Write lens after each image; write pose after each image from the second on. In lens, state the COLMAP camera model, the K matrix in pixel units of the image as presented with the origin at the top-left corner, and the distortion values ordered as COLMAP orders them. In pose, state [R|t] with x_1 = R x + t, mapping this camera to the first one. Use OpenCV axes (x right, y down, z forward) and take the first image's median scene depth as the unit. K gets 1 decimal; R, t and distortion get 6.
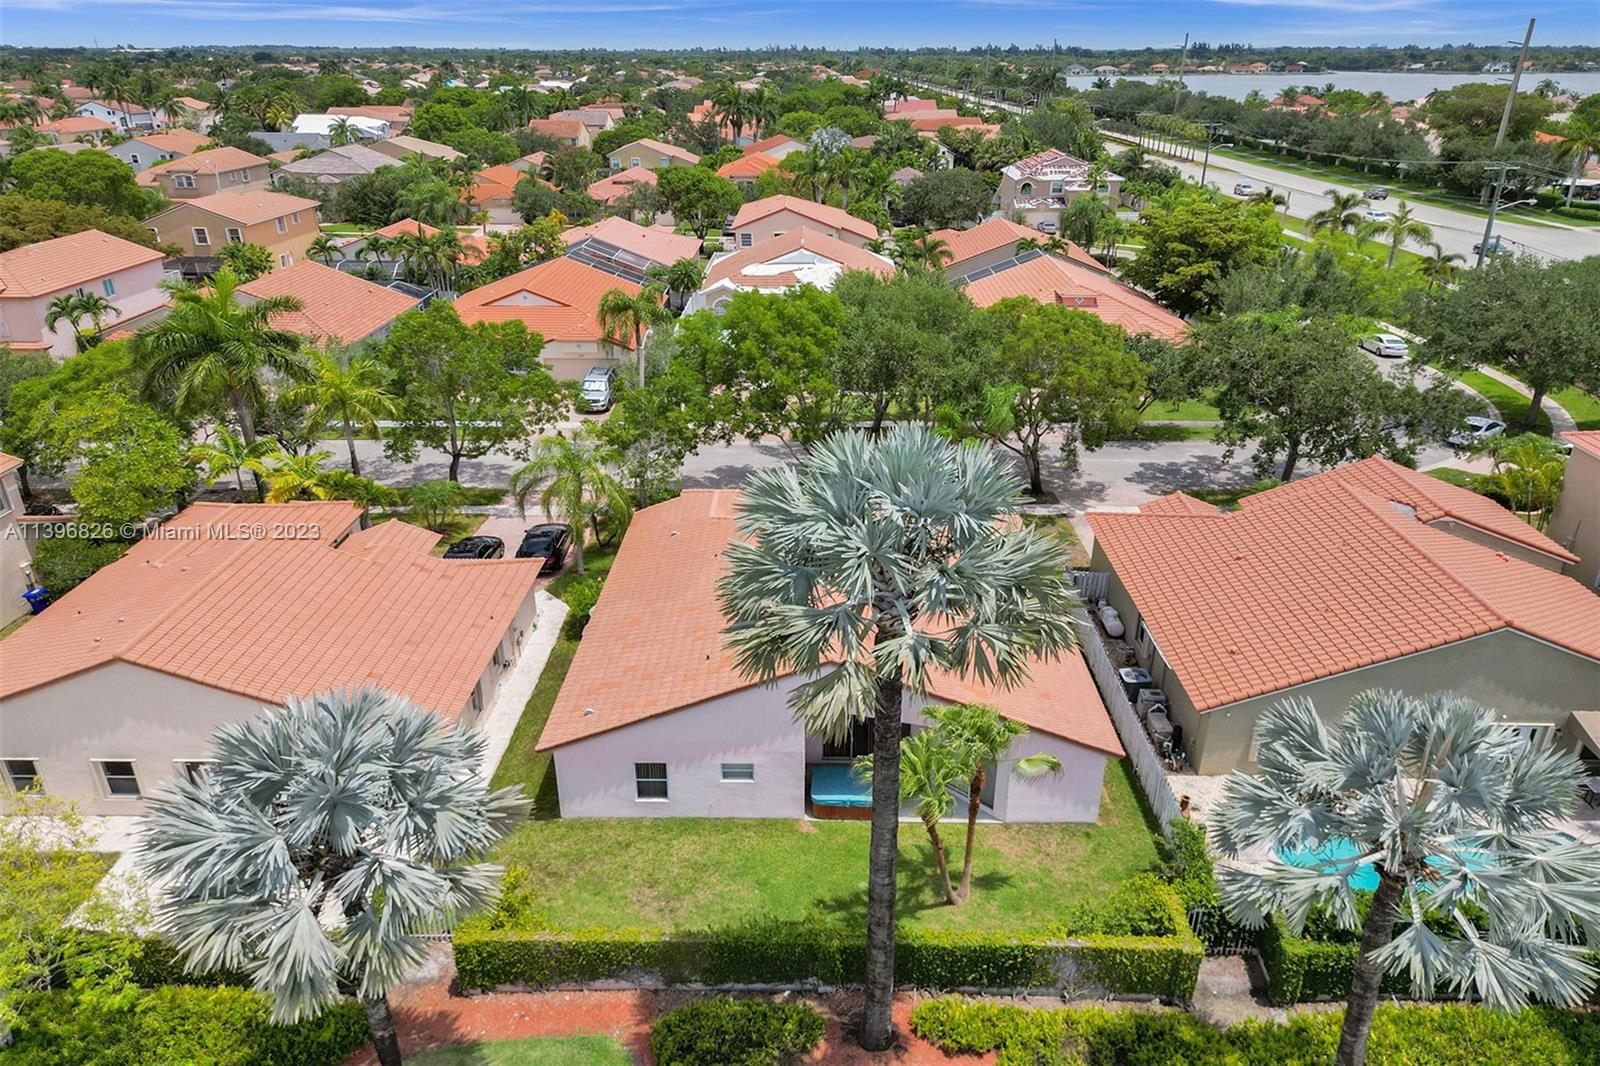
lens RADIAL K [[1047.7, 0, 800.0], [0, 1047.7, 533.0], [0, 0, 1]] dist [0.094641, -0.083750]
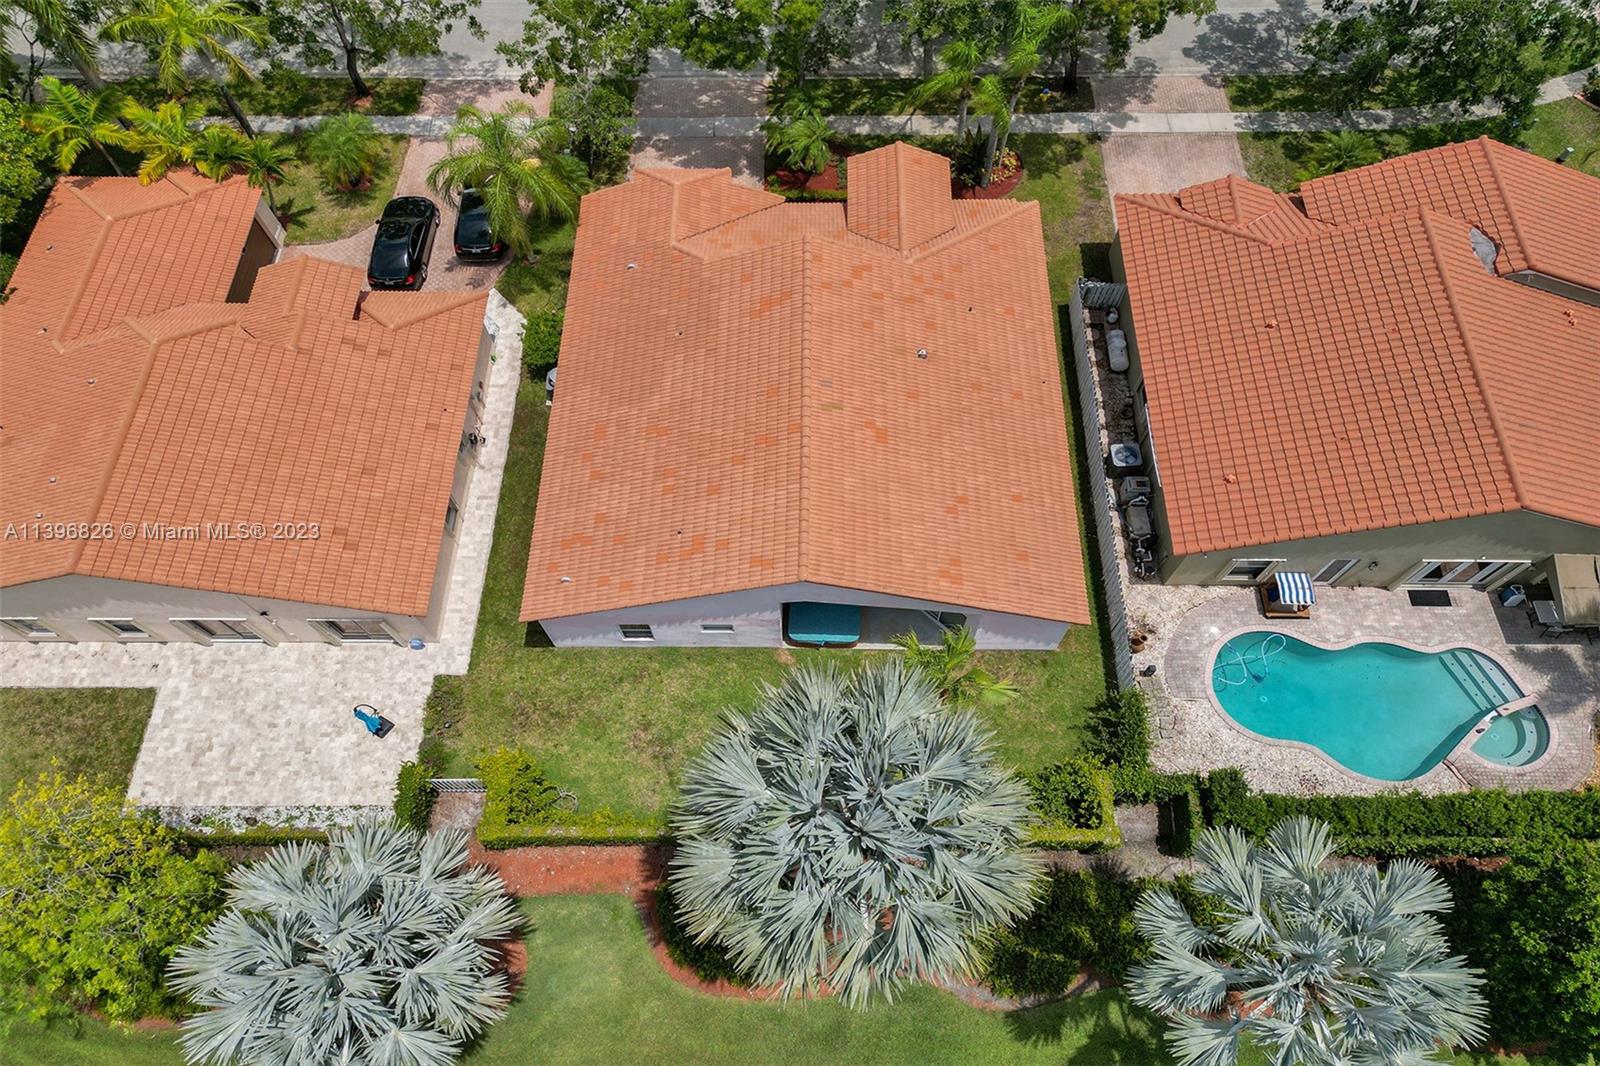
lens RADIAL K [[1047.7, 0, 800.0], [0, 1047.7, 533.0], [0, 0, 1]] dist [0.094641, -0.083750]
pose [[0.999908, -0.010705, -0.008282, 0.031872], [0.013535, 0.793932, 0.607856, -0.469719], [0.000068, -0.607912, 0.794004, 0.225512]]
